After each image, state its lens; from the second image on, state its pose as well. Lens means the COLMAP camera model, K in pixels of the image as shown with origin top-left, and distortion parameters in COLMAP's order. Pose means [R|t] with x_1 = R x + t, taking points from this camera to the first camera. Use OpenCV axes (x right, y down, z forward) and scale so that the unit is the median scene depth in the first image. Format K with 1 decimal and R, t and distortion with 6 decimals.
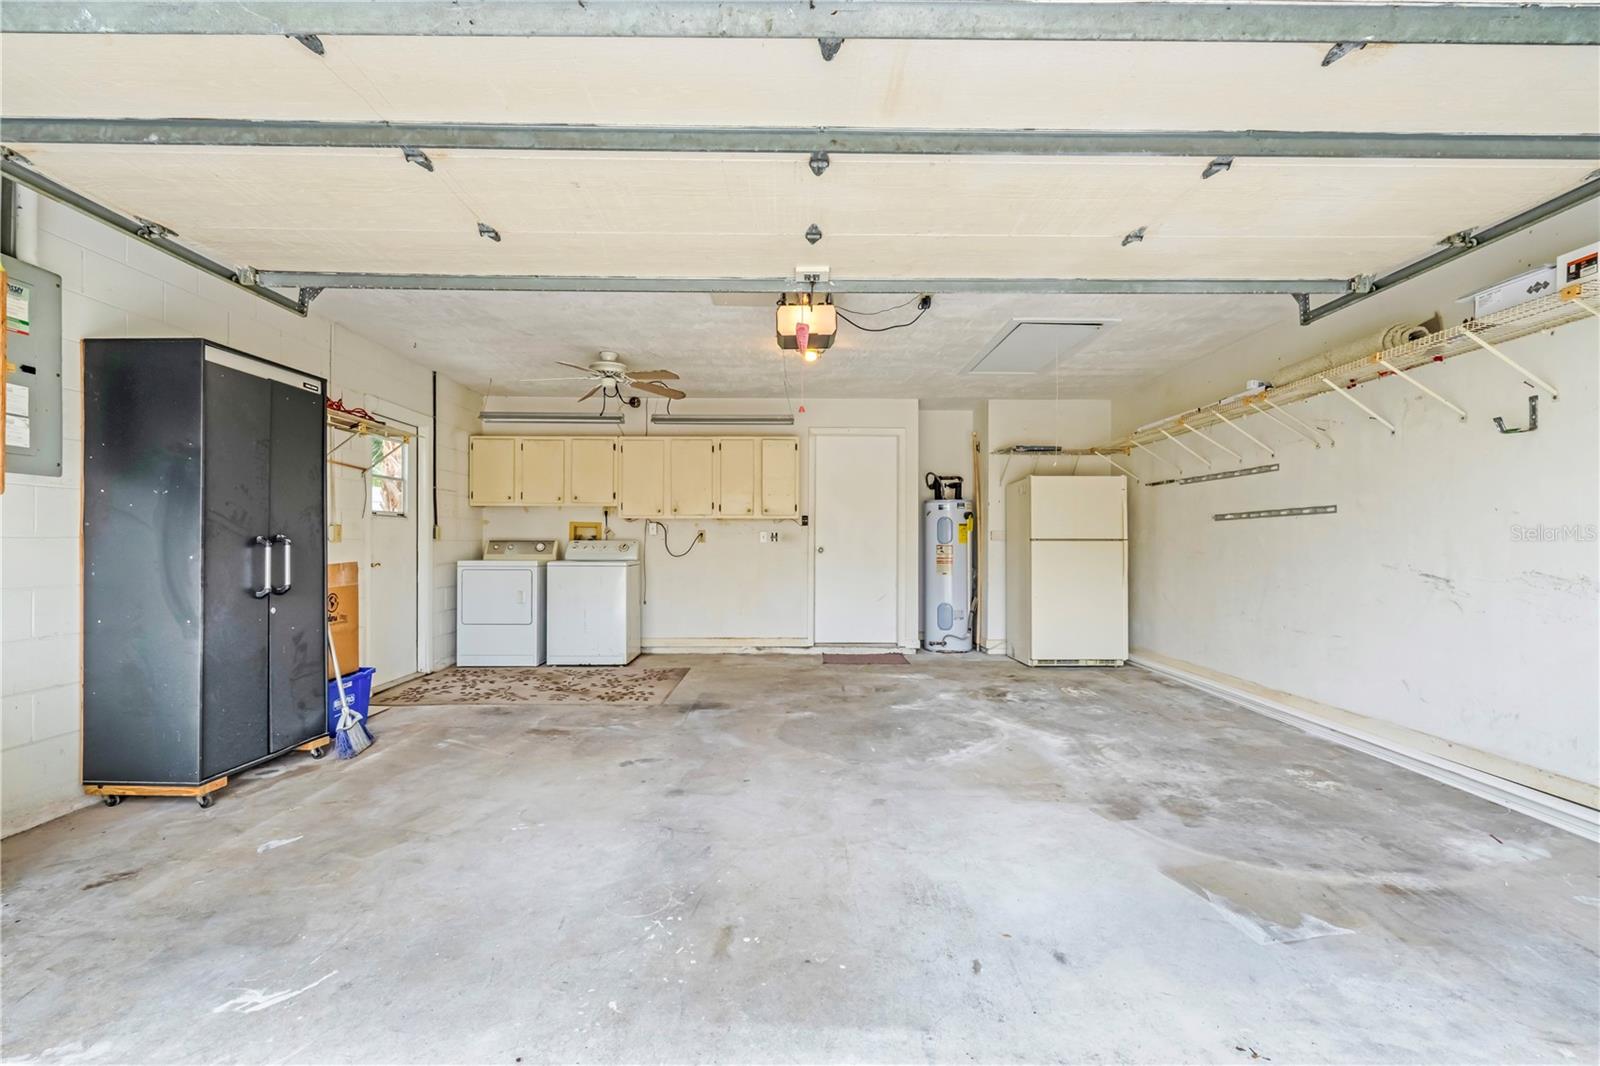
lens RADIAL K [[744.0, 0, 809.9], [0, 744.0, 539.9], [0, 0, 1]] dist [-0.007257, 0.001239]
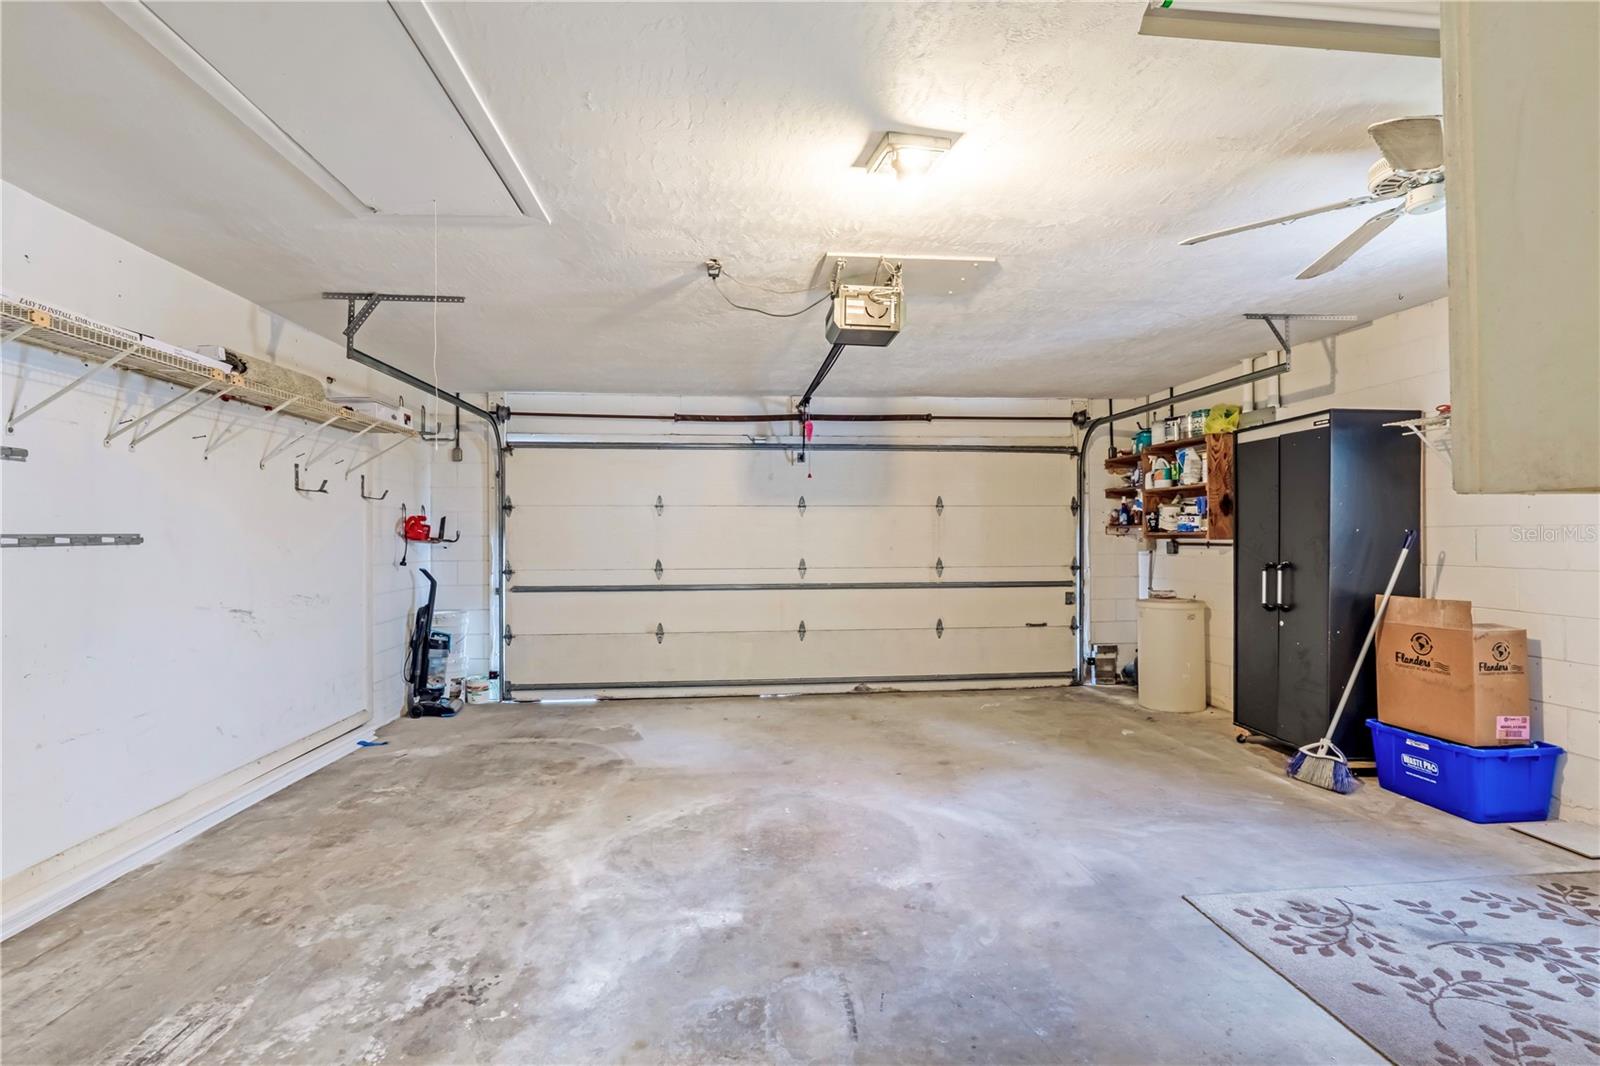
lens RADIAL K [[744.0, 0, 803.3], [0, 744.0, 538.1], [0, 0, 1]] dist [-0.007257, 0.001239]
pose [[-0.997341, 0.004650, -0.072729, 0.153243], [0.004882, 0.999984, -0.003012, -0.046885], [0.072713, -0.003359, -0.997347, 2.246947]]
